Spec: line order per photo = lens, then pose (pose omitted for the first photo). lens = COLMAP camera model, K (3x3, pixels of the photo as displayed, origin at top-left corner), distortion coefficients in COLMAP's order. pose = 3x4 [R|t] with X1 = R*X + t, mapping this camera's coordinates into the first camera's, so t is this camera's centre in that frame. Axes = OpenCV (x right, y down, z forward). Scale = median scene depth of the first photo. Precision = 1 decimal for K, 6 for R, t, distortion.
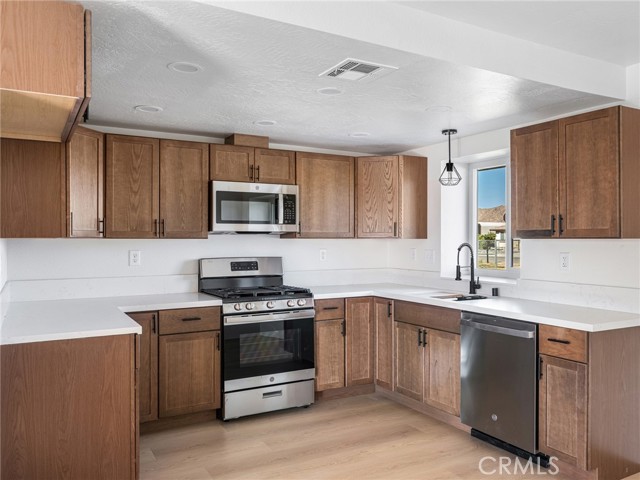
lens RADIAL K [[516.5, 0, 328.7], [0, 516.5, 235.3], [0, 0, 1]] dist [-0.007208, 0.016540]
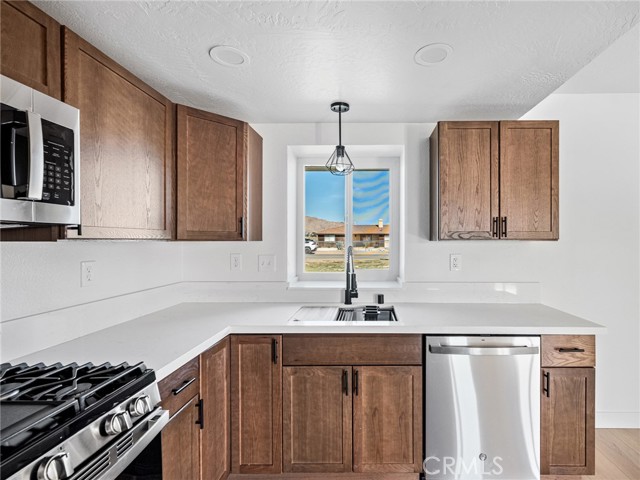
lens RADIAL K [[306.0, 0, 346.7], [0, 306.0, 242.1], [0, 0, 1]] dist [0.000666, 0.000054]
pose [[0.515993, -0.007507, 0.856560, -0.177080], [-0.004578, 0.999923, 0.011521, 0.003324], [-0.856581, -0.009866, 0.515919, 0.791690]]
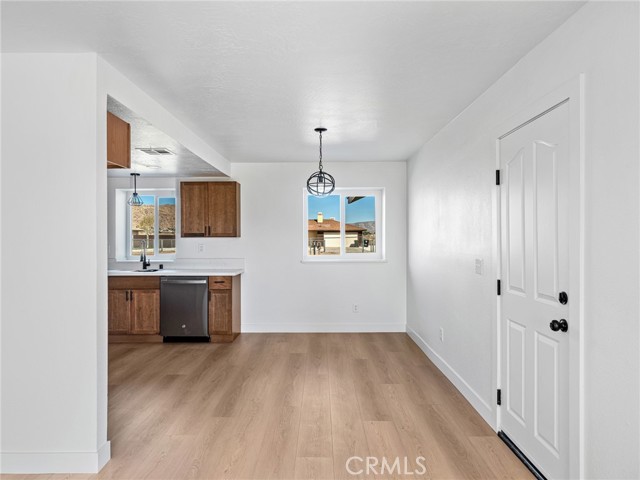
lens RADIAL K [[400.4, 0, 320.9], [0, 400.4, 235.8], [0, 0, 1]] dist [-0.005552, 0.001202]
pose [[0.499982, -0.000275, 0.866036, -0.643402], [-0.001371, 0.999998, 0.001109, -0.001780], [-0.866035, -0.001742, 0.499980, -0.204236]]
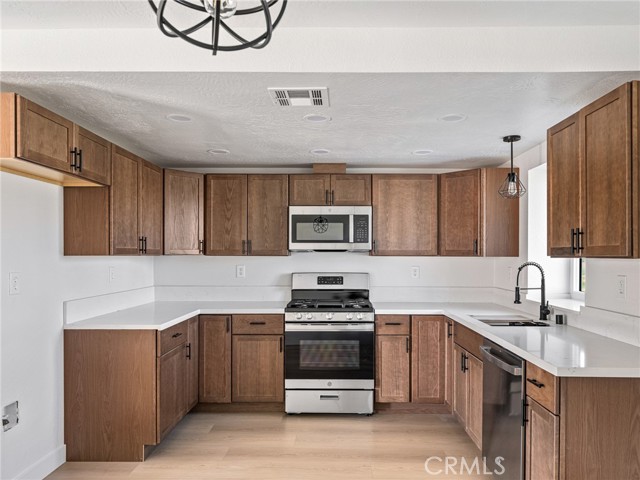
lens RADIAL K [[466.6, 0, 331.5], [0, 466.6, 253.7], [0, 0, 1]] dist [-0.007544, 0.000704]
pose [[0.861837, 0.001188, -0.507184, 0.403250], [0.001024, 0.999991, 0.004082, -0.002958], [0.507184, -0.004038, 0.861828, 0.148325]]
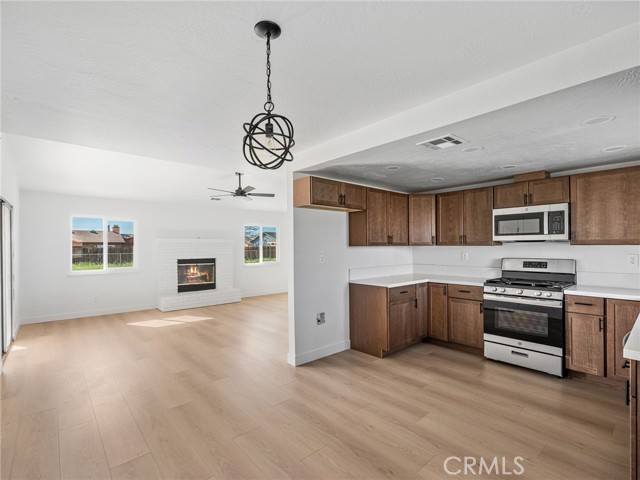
lens RADIAL K [[312.4, 0, 318.8], [0, 312.4, 244.7], [0, 0, 1]] dist [-0.002962, 0.001944]
pose [[0.189591, -0.004893, -0.981851, 0.644689], [0.013653, 0.999904, -0.002346, -0.001282], [0.981768, -0.012960, 0.189640, 0.295636]]
